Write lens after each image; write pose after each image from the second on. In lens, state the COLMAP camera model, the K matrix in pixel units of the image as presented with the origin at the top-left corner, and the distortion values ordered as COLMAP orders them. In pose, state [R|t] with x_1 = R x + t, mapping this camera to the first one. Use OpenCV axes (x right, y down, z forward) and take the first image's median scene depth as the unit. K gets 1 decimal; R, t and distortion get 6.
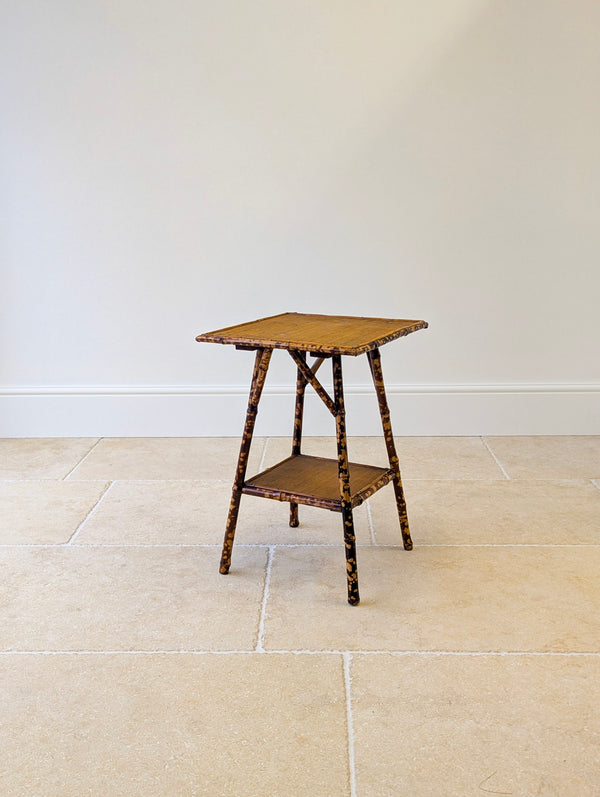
lens RADIAL K [[885.7, 0, 295.7], [0, 885.7, 397.8], [0, 0, 1]] dist [0.045229, -0.024092]
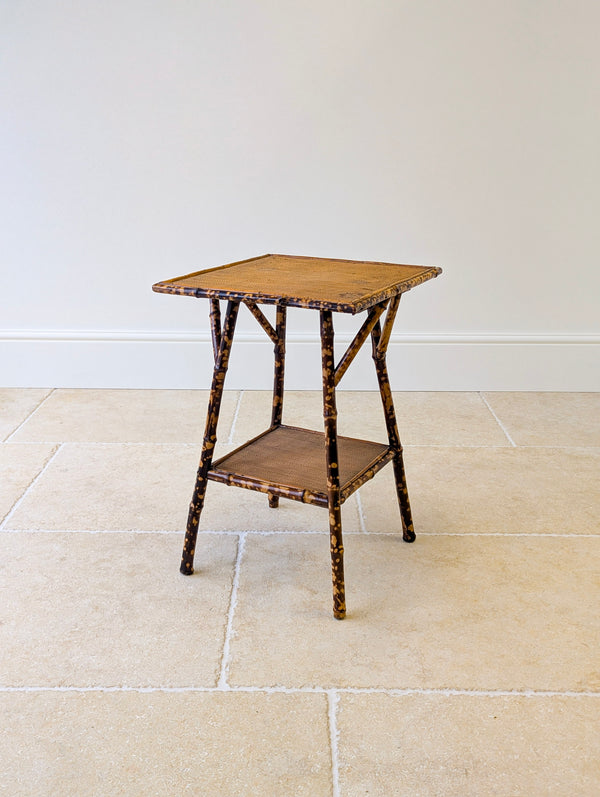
lens RADIAL K [[855.3, 0, 294.8], [0, 855.3, 399.1], [0, 0, 1]] dist [0.038979, 0.008458]
pose [[0.999665, 0.010330, 0.023737, 0.002586], [-0.012313, 0.996310, 0.084936, -0.032737], [-0.022772, -0.085200, 0.996104, 0.220974]]
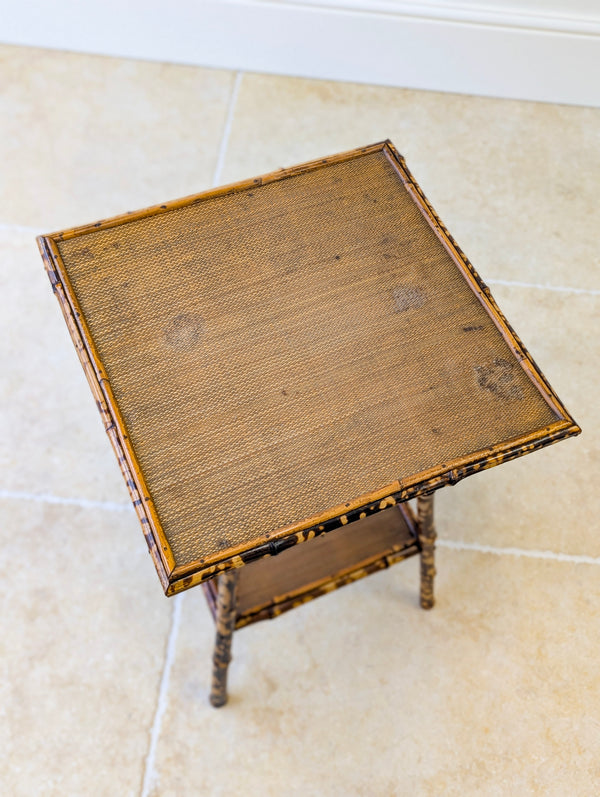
lens RADIAL K [[860.0, 0, 302.4], [0, 860.0, 395.6], [0, 0, 1]] dist [0.037353, 0.014856]
pose [[0.995661, 0.092395, 0.011058, 0.036074], [-0.071641, 0.685276, 0.724751, -0.354837], [0.059386, -0.722398, 0.688922, 0.731245]]
